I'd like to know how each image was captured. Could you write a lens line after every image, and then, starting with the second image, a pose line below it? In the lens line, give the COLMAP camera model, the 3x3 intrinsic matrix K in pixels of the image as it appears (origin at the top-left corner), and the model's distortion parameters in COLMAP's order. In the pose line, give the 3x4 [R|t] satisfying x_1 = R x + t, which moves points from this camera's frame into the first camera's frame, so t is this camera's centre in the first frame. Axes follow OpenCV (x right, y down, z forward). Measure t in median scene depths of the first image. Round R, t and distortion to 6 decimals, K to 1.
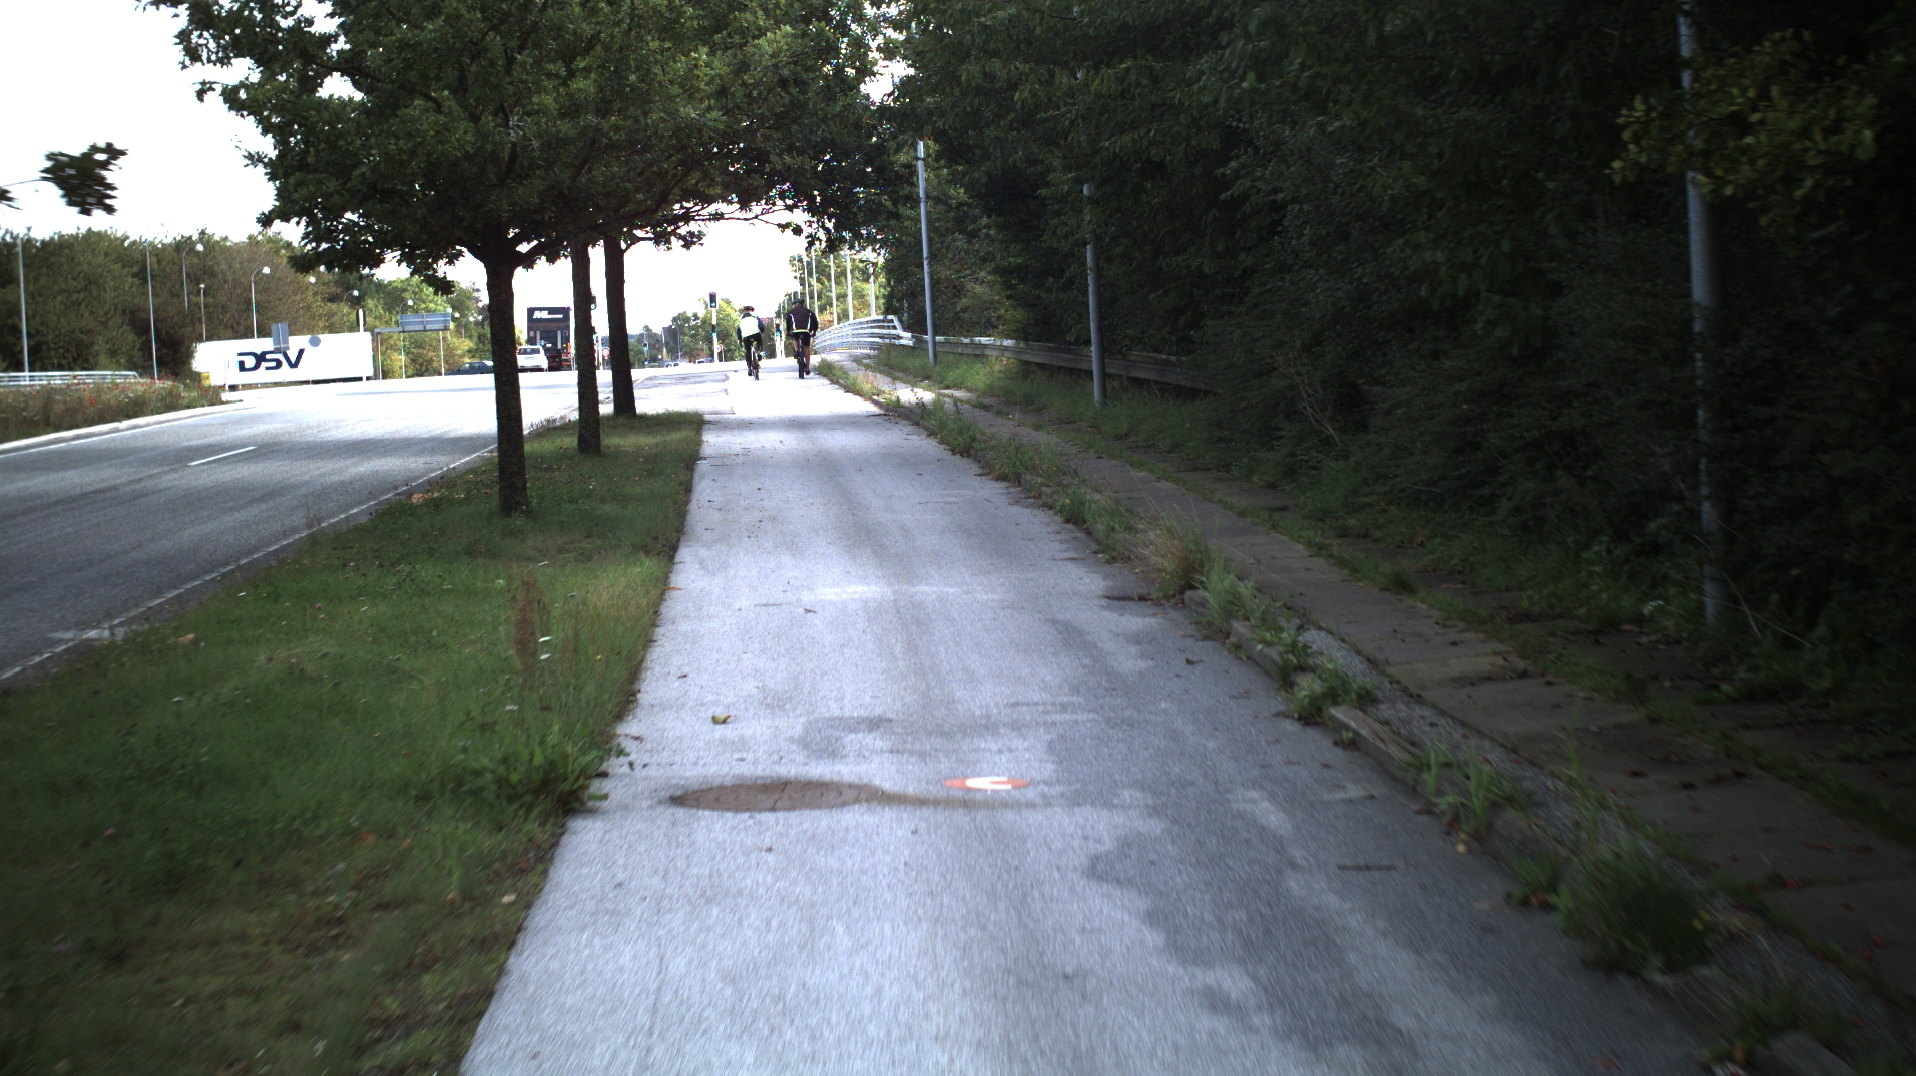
lens RADIAL K [[3175.0, 0, 958.0], [0, 3175.0, 538.0], [0, 0, 1]] dist [-0.268563, 0.057889]
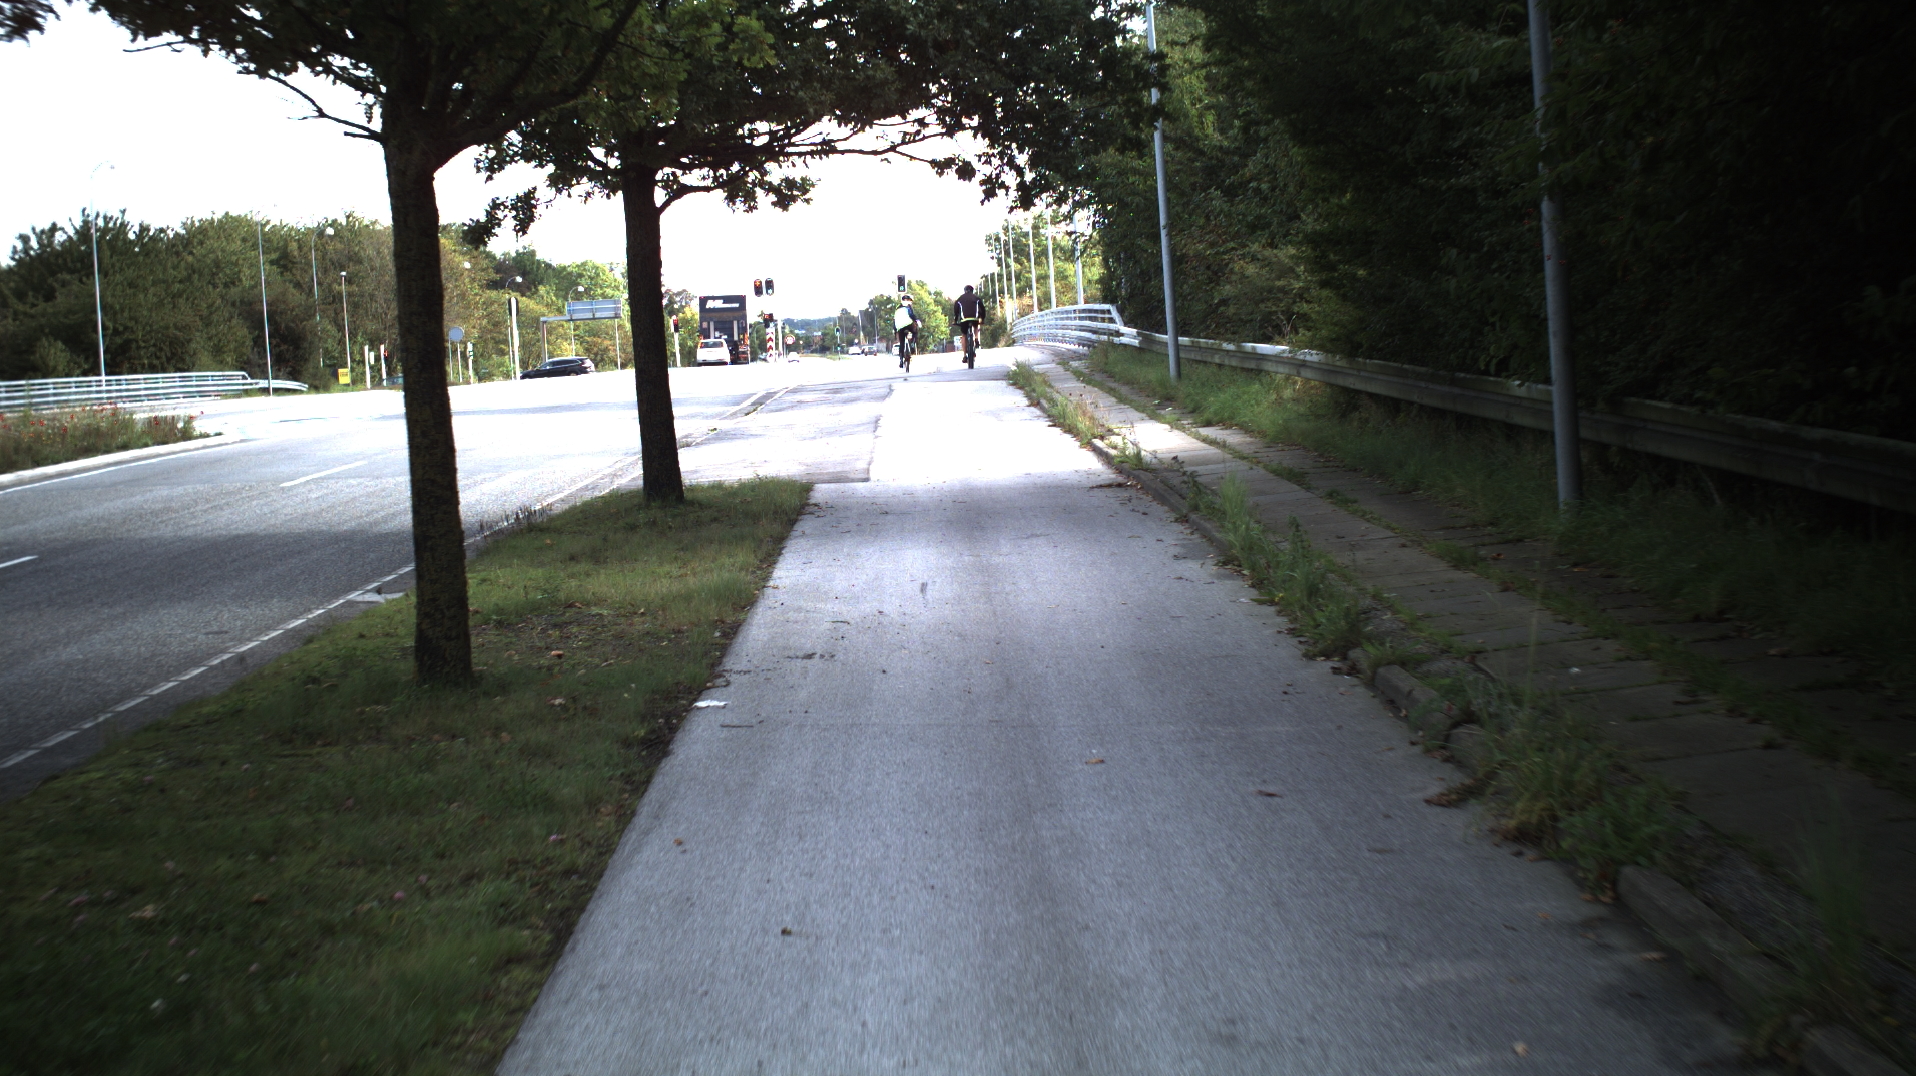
lens RADIAL K [[3175.0, 0, 958.0], [0, 3175.0, 538.0], [0, 0, 1]] dist [-0.268563, 0.057889]
pose [[0.997944, -0.006765, -0.063728, -0.014898], [0.007162, 0.999956, 0.005996, -0.031724], [0.063684, -0.006440, 0.997949, 0.396104]]
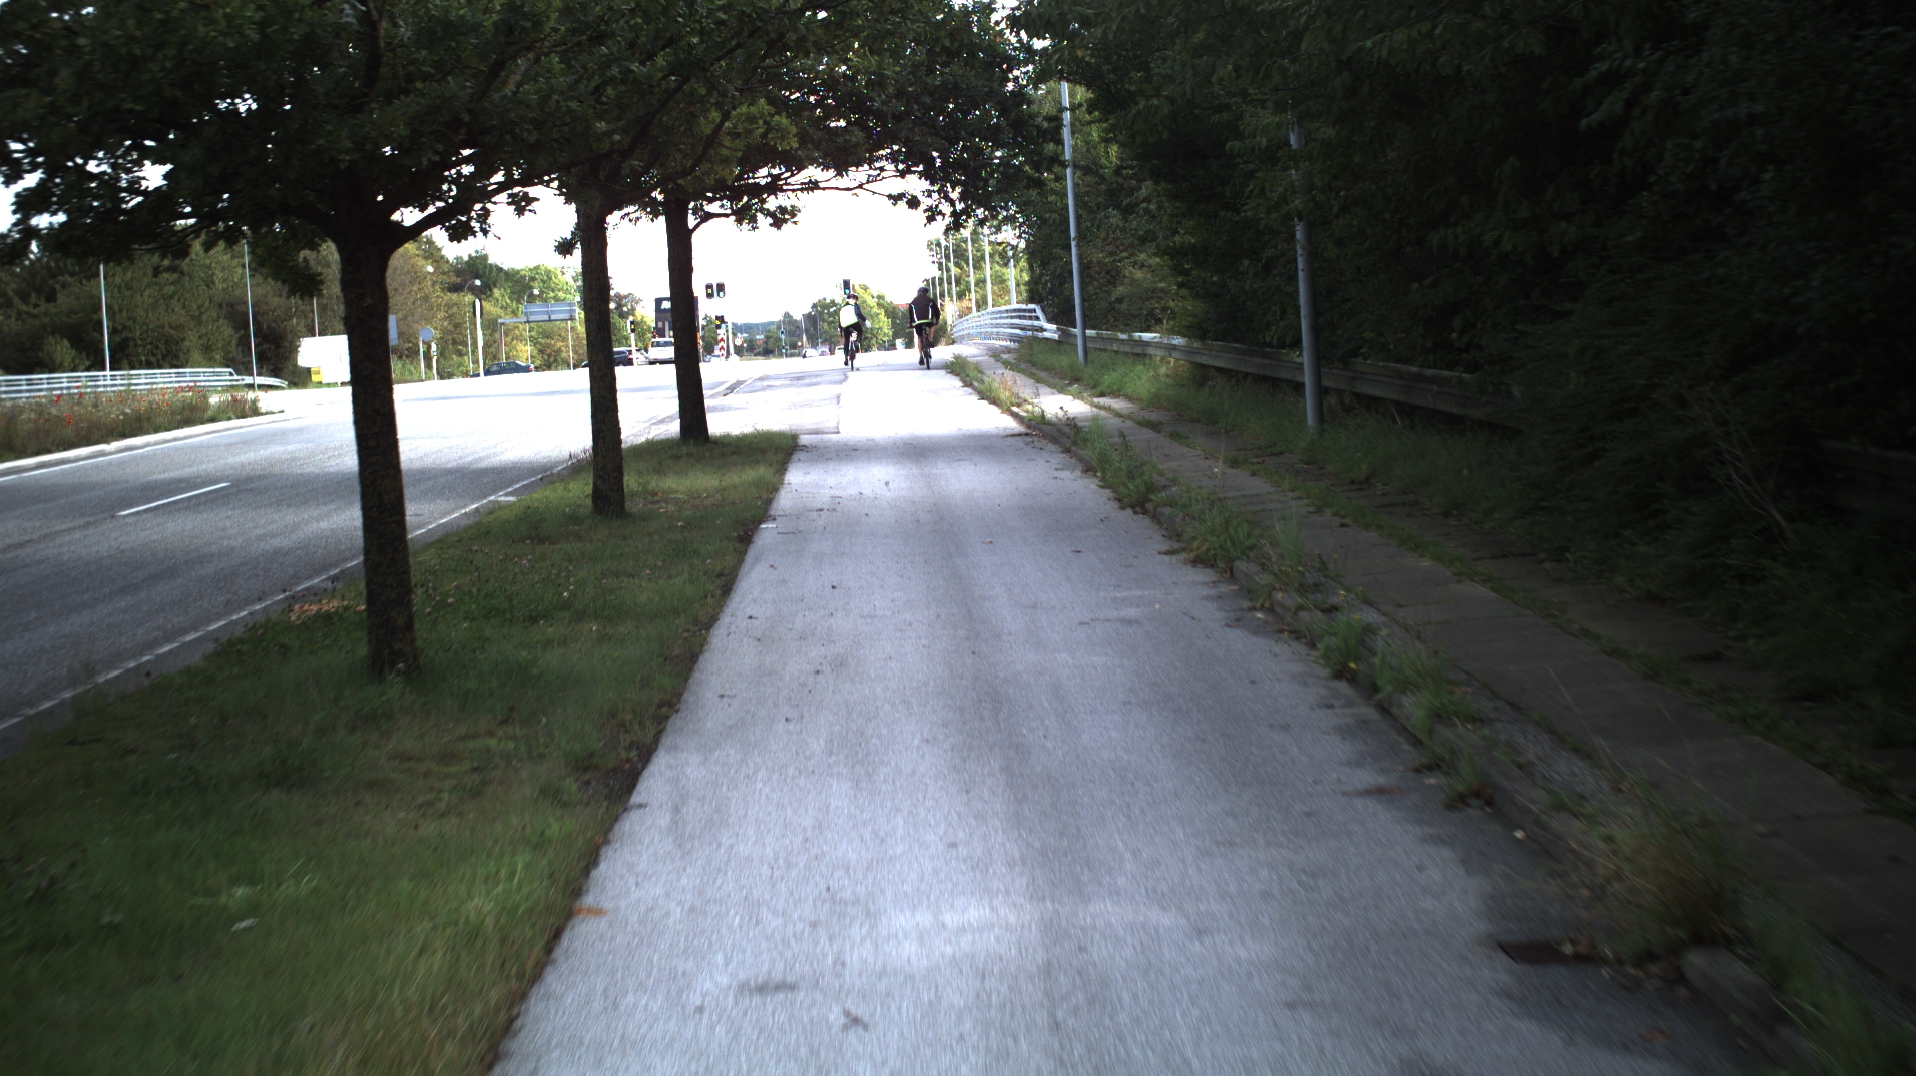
lens RADIAL K [[3175.0, 0, 958.0], [0, 3175.0, 538.0], [0, 0, 1]] dist [-0.268563, 0.057889]
pose [[0.998958, -0.006394, -0.045190, -0.004297], [0.006620, 0.999966, 0.004851, -0.016299], [0.045157, -0.005145, 0.998967, 0.198413]]
